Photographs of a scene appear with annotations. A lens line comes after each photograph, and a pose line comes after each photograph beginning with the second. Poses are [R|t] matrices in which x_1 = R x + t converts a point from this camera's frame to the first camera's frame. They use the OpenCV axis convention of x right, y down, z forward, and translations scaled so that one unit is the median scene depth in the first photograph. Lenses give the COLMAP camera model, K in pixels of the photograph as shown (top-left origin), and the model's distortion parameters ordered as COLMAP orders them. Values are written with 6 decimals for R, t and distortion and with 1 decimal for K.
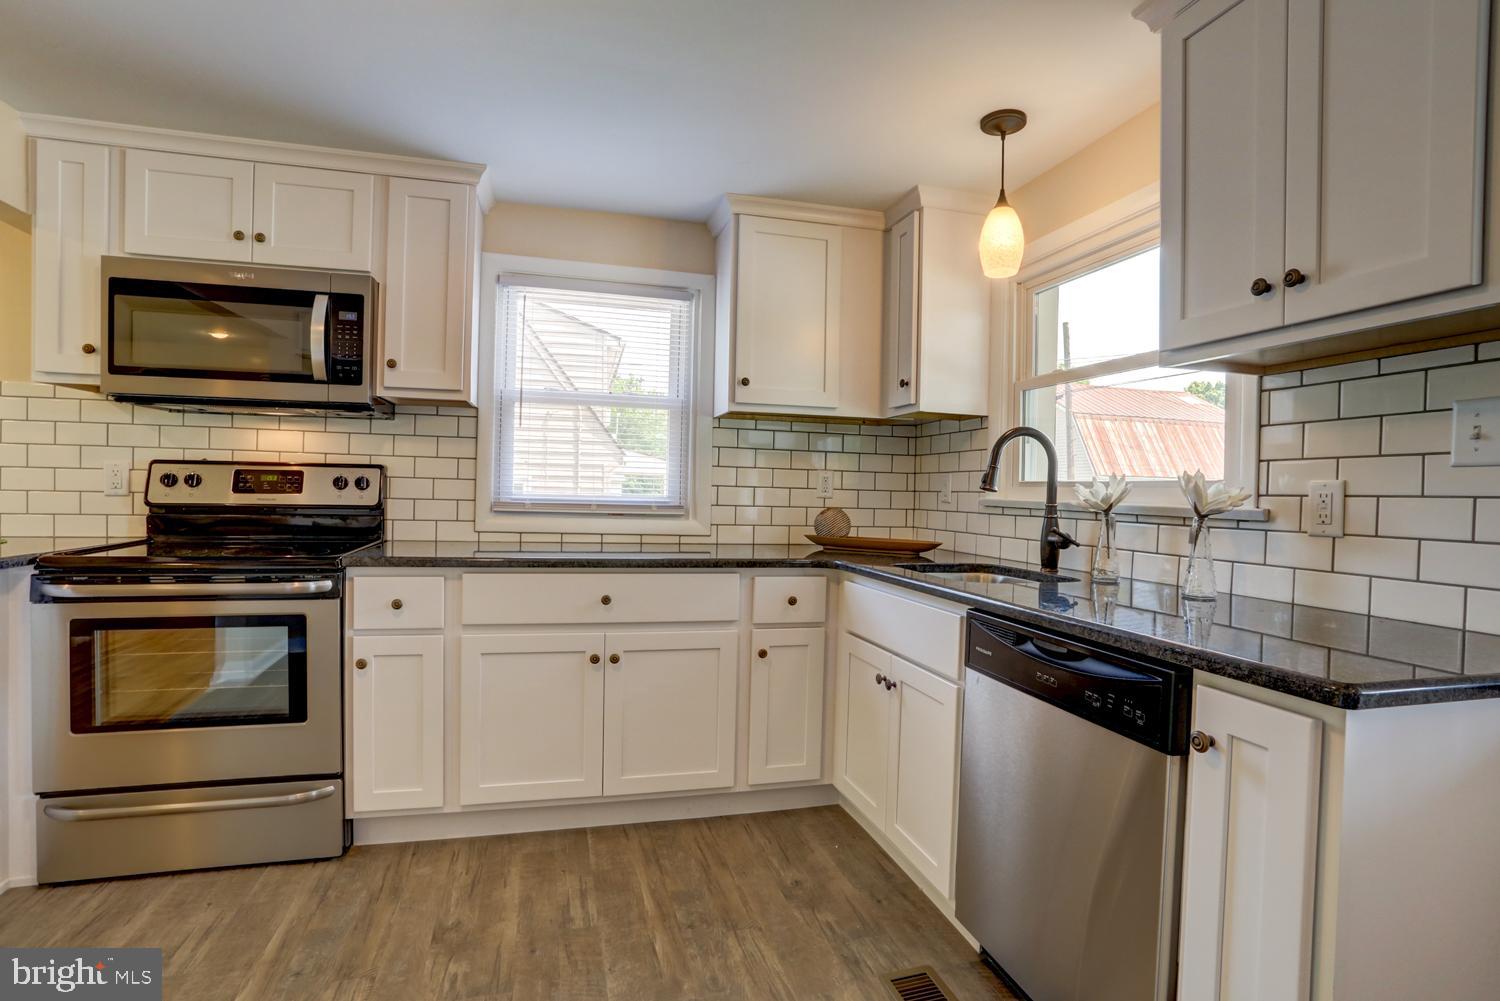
lens RADIAL K [[731.9, 0, 747.4], [0, 731.9, 502.5], [0, 0, 1]] dist [-0.073422, 0.029766]
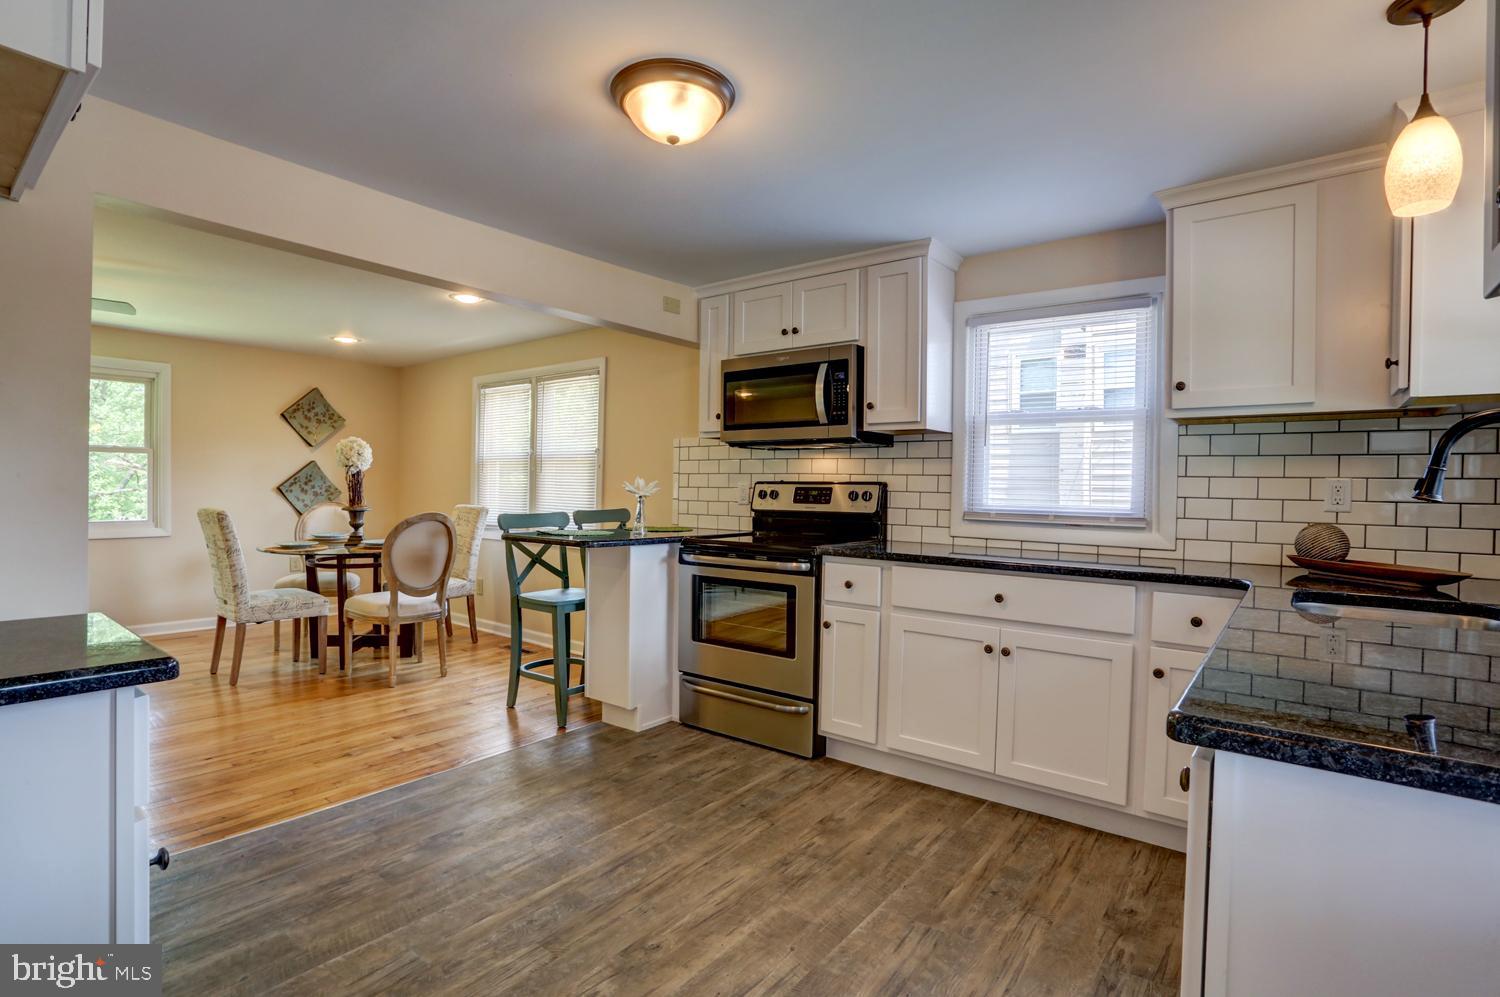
lens RADIAL K [[731.9, 0, 738.6], [0, 731.9, 496.8], [0, 0, 1]] dist [-0.073422, 0.029766]
pose [[0.590923, -0.005601, -0.806708, 0.469799], [-0.018967, 0.999603, -0.020834, 0.008125], [0.806505, 0.027613, 0.590582, 0.009672]]
